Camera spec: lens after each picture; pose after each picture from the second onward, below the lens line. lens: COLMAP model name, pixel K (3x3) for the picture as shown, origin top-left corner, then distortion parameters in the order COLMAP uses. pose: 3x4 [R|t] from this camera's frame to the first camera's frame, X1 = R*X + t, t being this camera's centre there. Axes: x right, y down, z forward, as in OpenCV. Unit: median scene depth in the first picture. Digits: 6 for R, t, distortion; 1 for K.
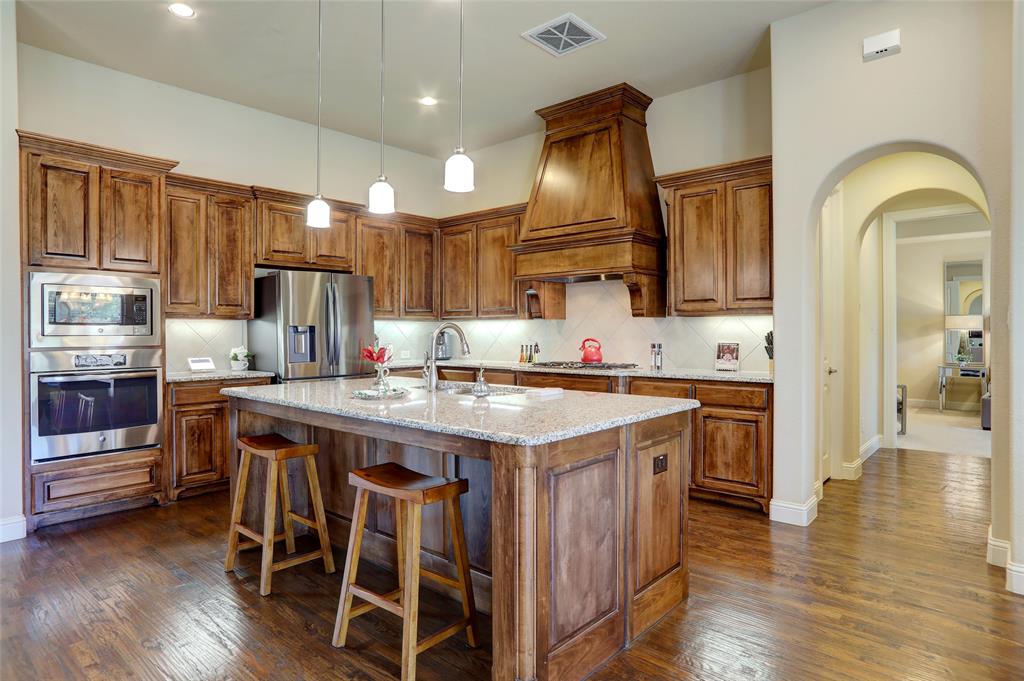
lens RADIAL K [[606.0, 0, 502.3], [0, 606.0, 335.9], [0, 0, 1]] dist [-0.054263, 0.055768]
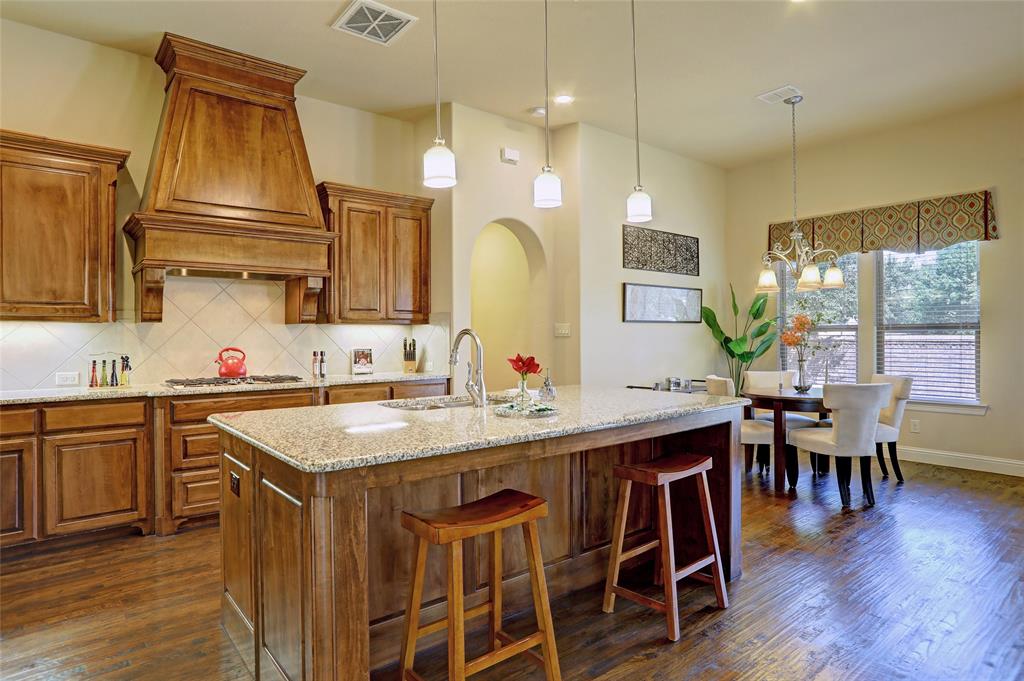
lens RADIAL K [[585.2, 0, 525.0], [0, 585.2, 334.4], [0, 0, 1]] dist [-0.054742, 0.041158]
pose [[0.144035, 0.005511, 0.989557, -0.592914], [0.013092, 0.999886, -0.007474, -0.002999], [-0.989486, 0.014031, 0.143947, 0.508043]]
